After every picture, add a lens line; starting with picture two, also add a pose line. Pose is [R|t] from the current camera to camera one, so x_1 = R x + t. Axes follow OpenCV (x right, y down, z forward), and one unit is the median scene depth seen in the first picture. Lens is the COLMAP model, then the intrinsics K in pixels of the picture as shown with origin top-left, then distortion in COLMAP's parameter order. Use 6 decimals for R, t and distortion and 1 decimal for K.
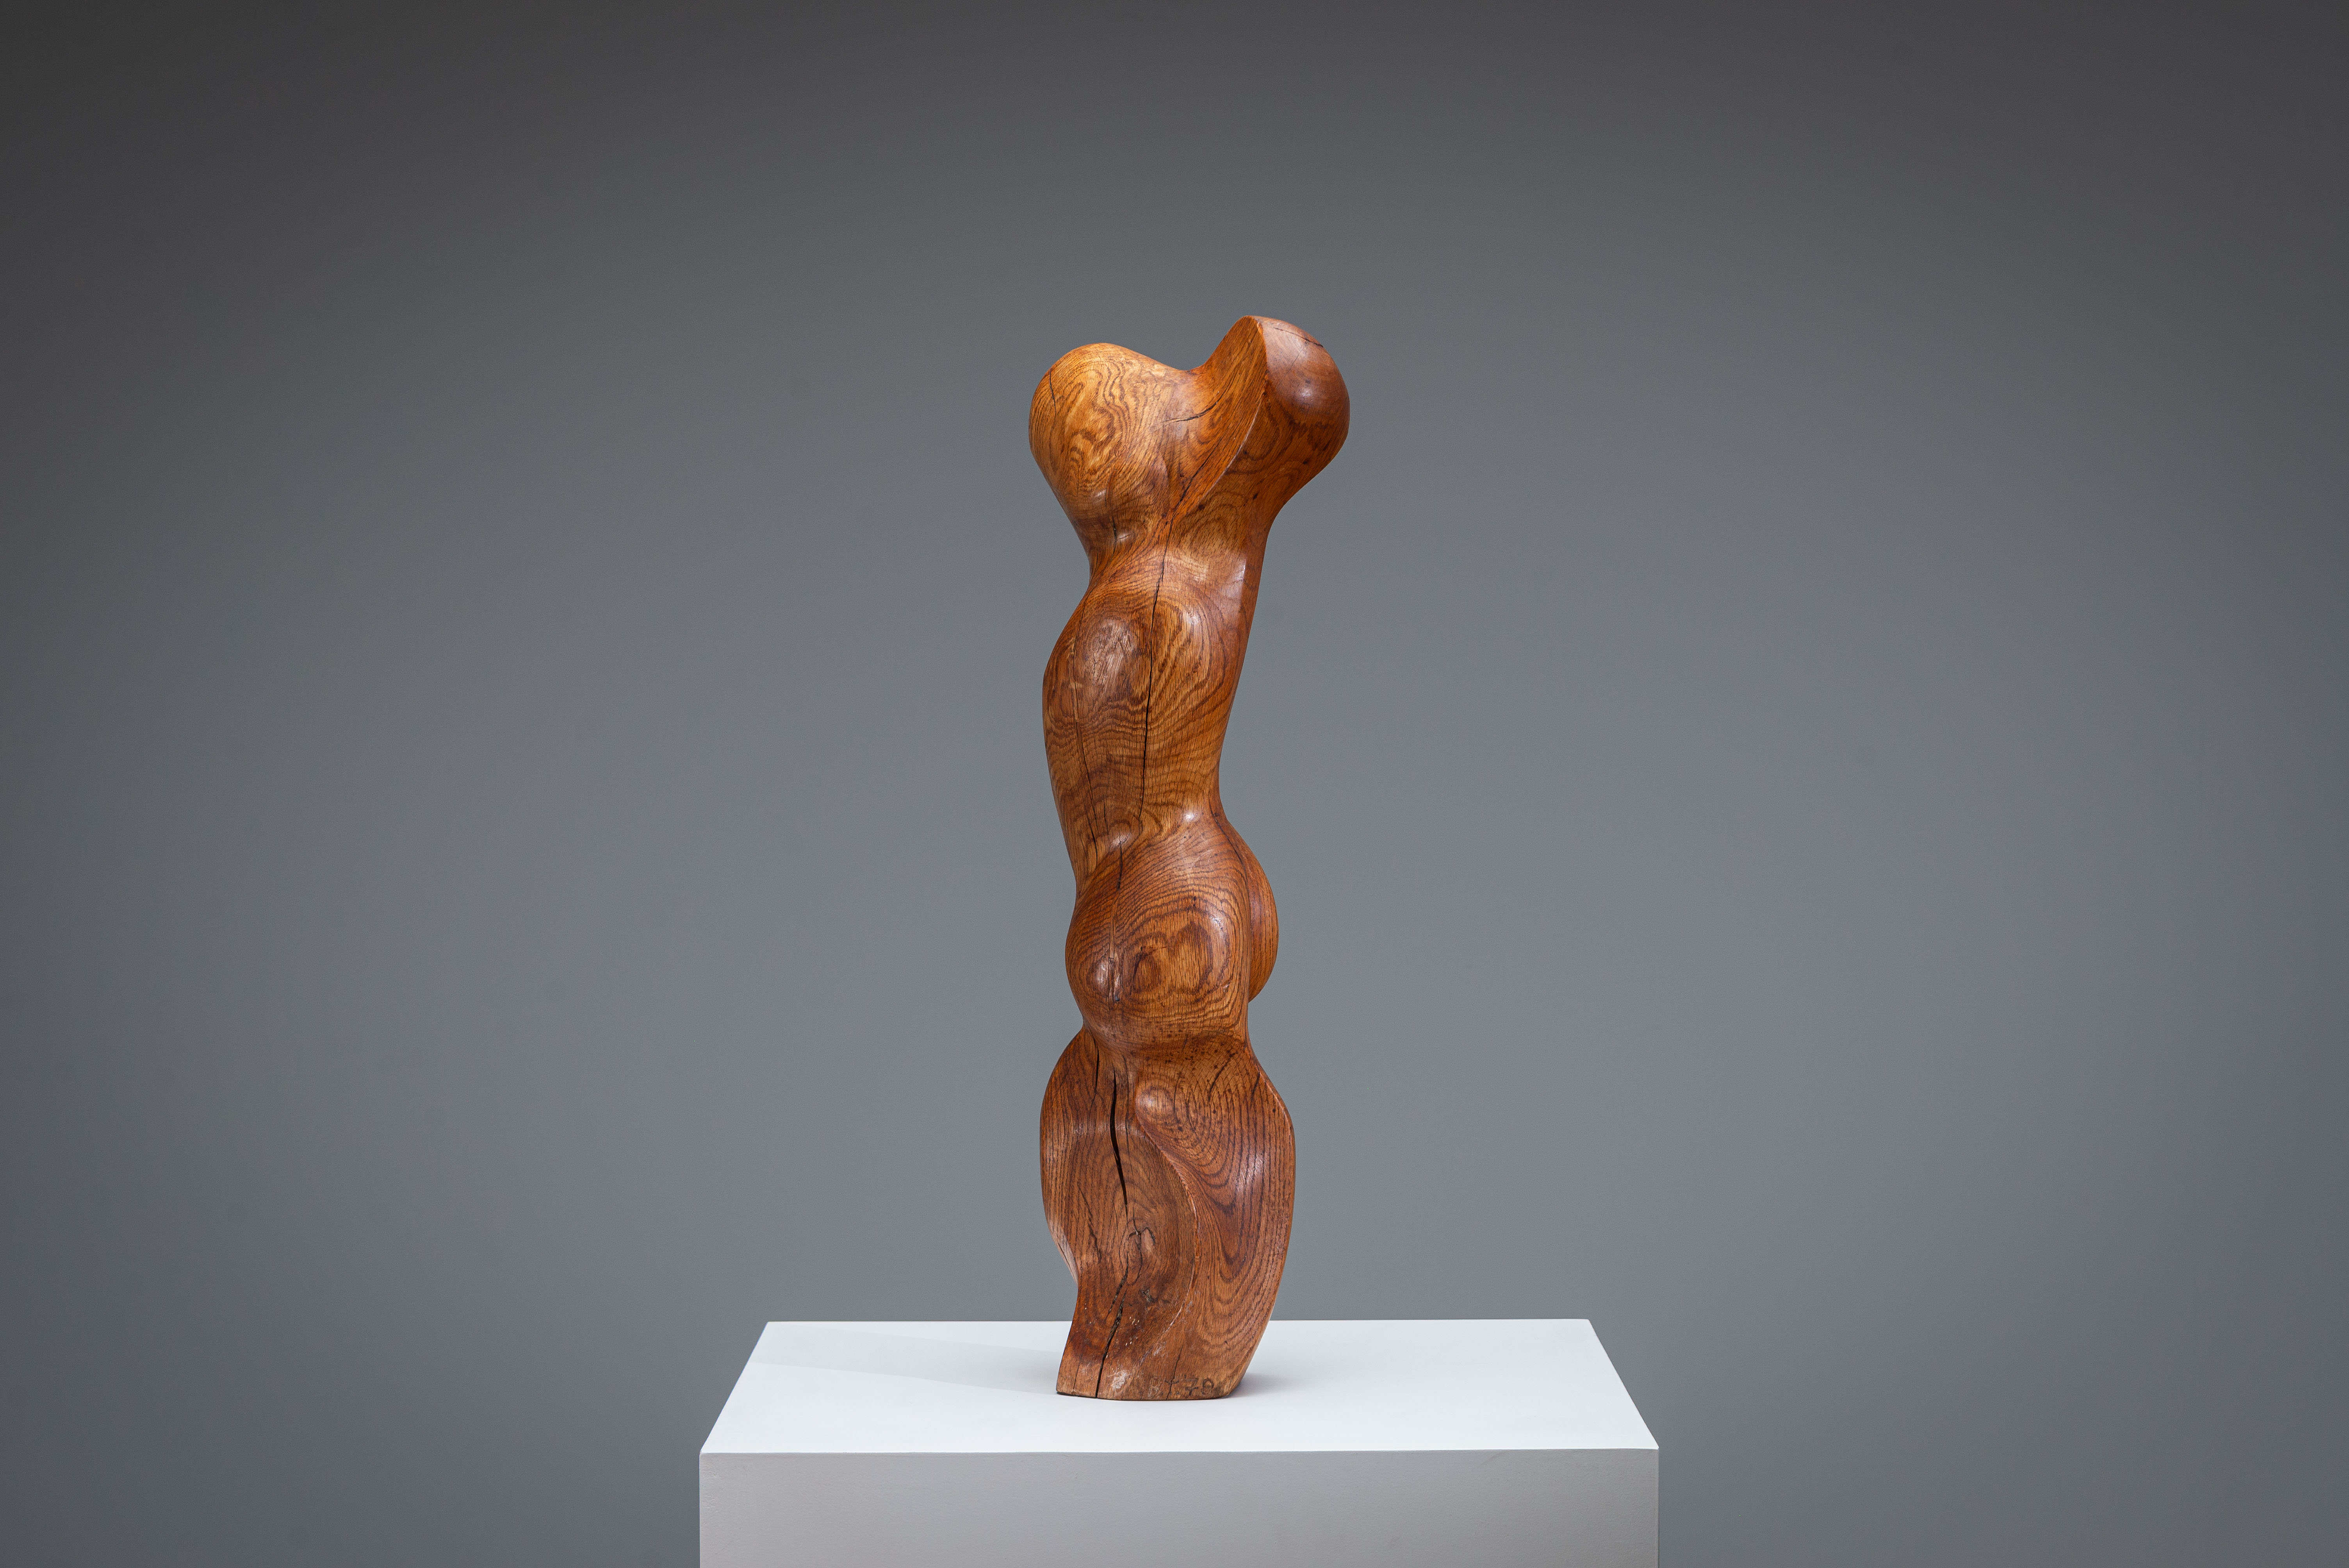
lens RADIAL K [[4646.9, 0, 1174.0], [0, 4646.9, 784.6], [0, 0, 1]] dist [0.006813, 0.000000]
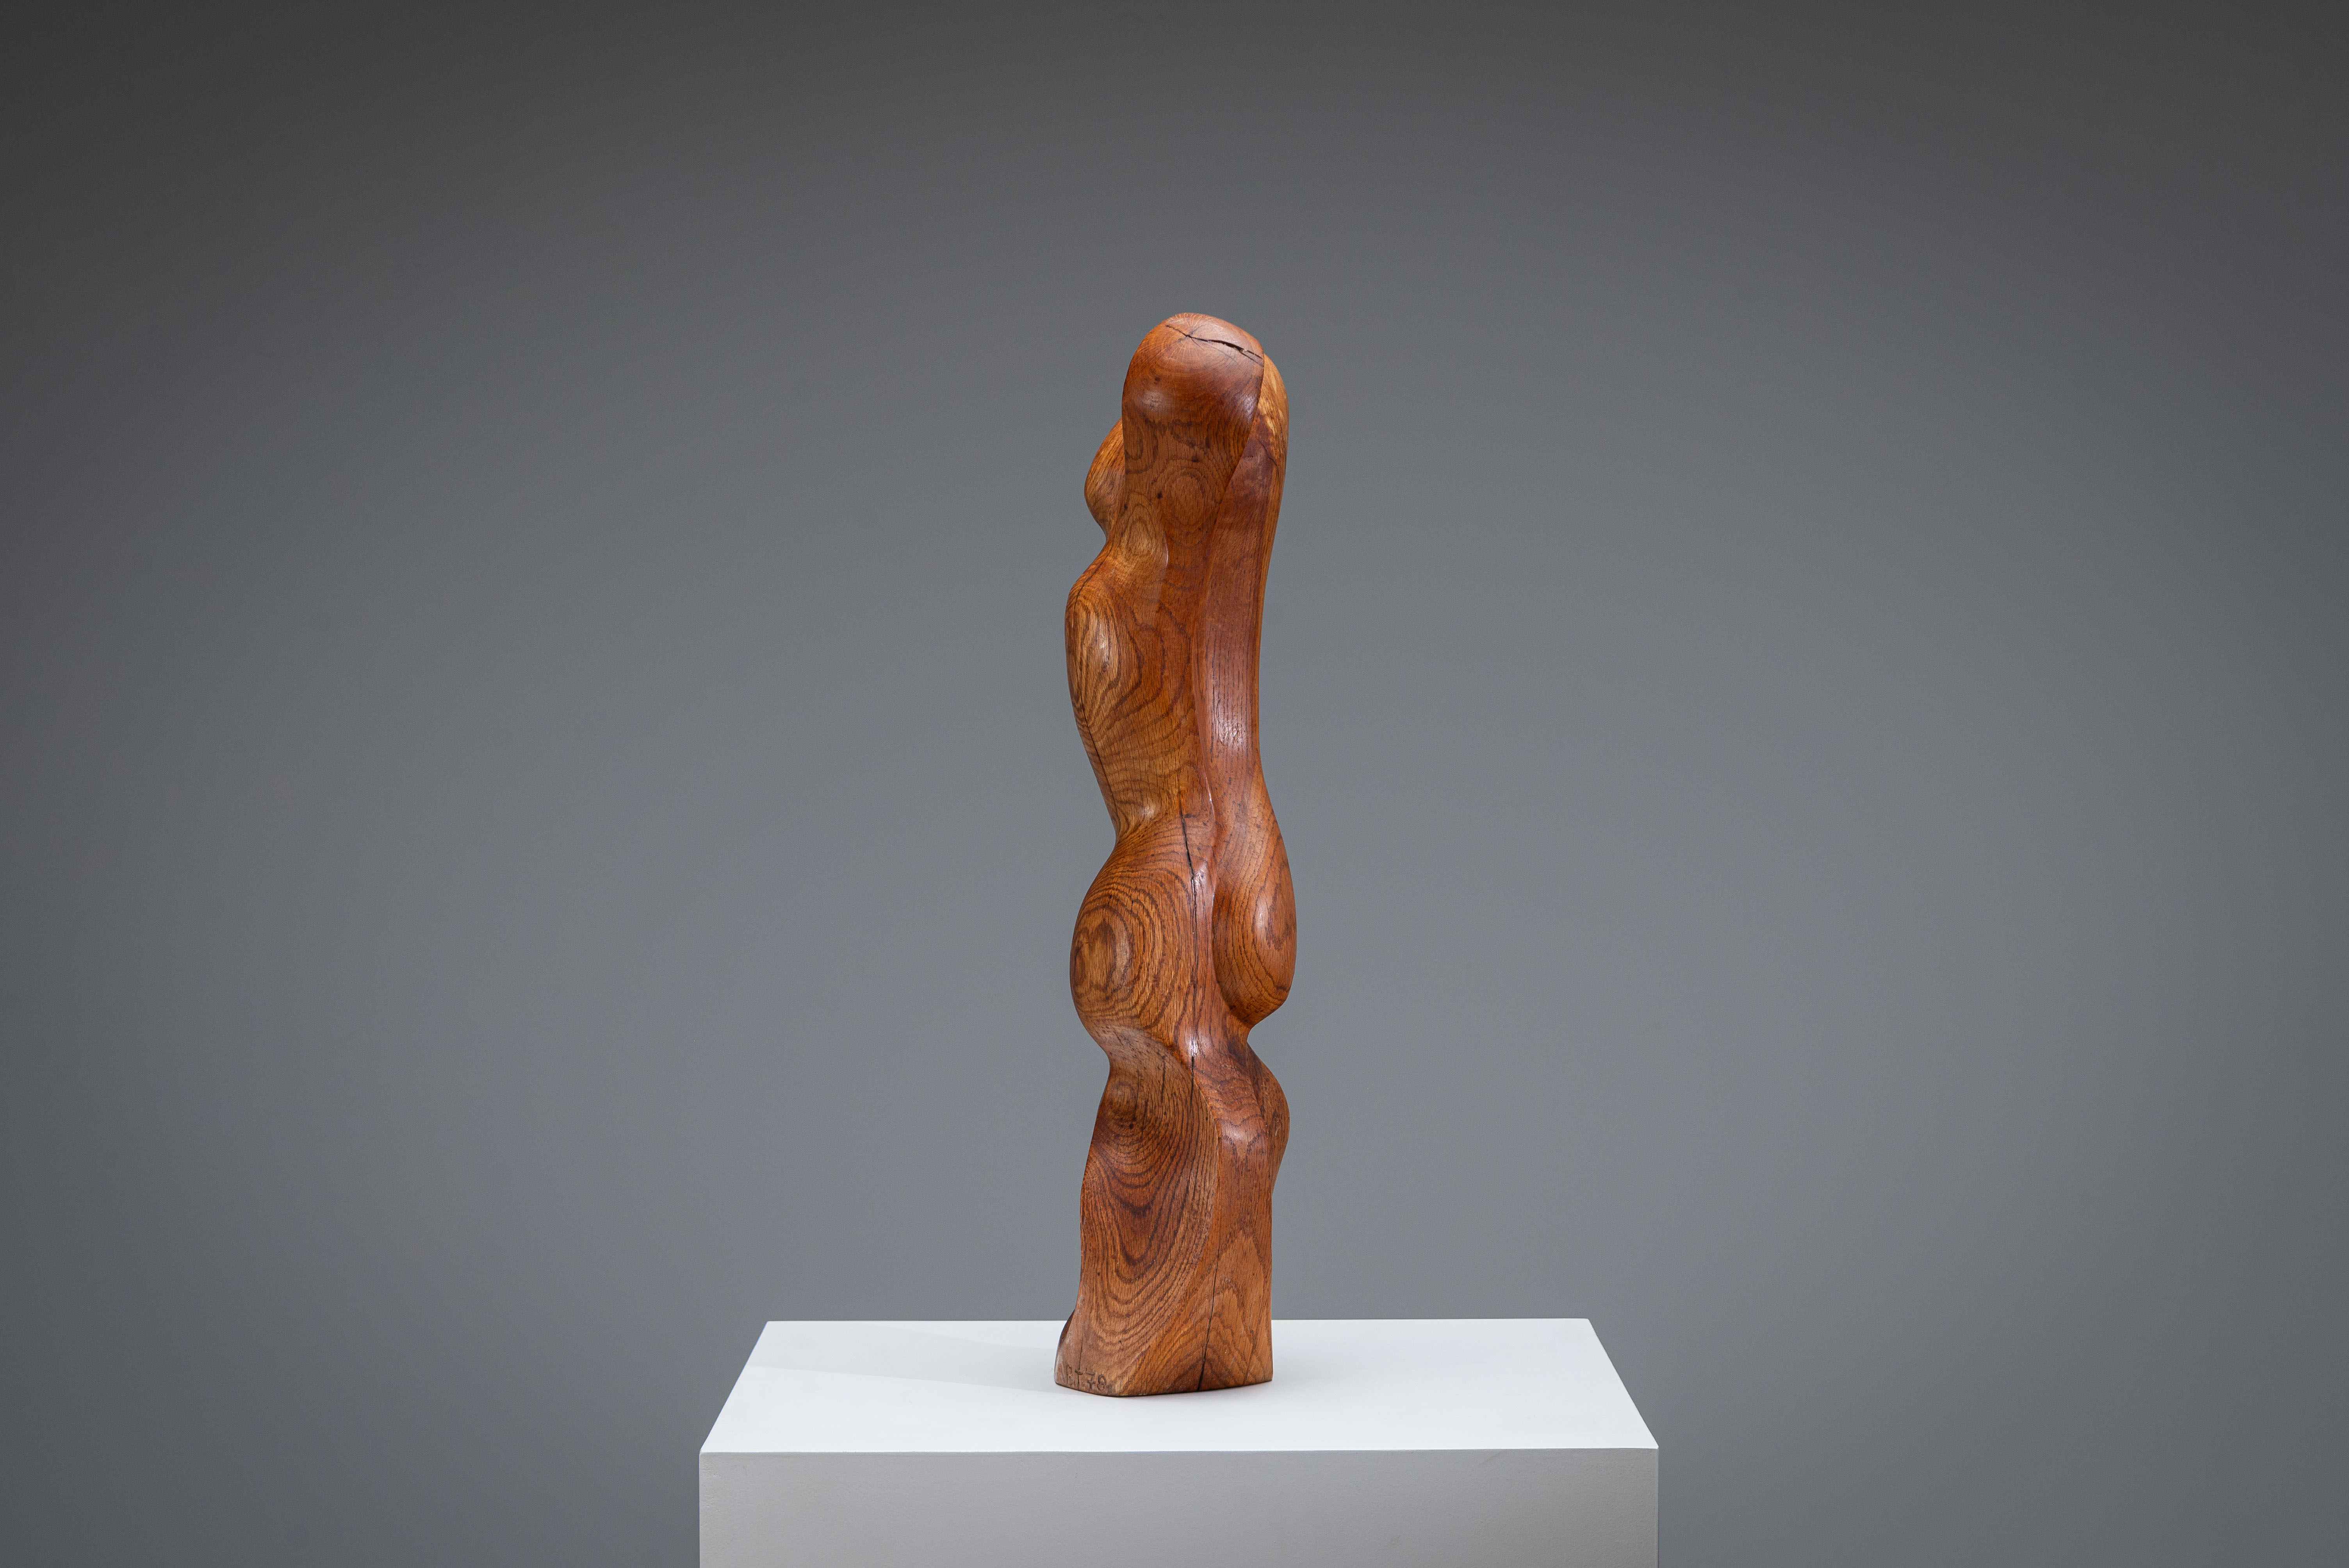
lens RADIAL K [[4646.9, 0, 1174.2], [0, 4646.9, 781.6], [0, 0, 1]] dist [0.006813, 0.000000]
pose [[0.564381, 0.042903, -0.824399, 0.837385], [-0.032339, 0.999031, 0.029852, -0.030722], [0.824881, 0.009813, 0.565222, 0.443137]]
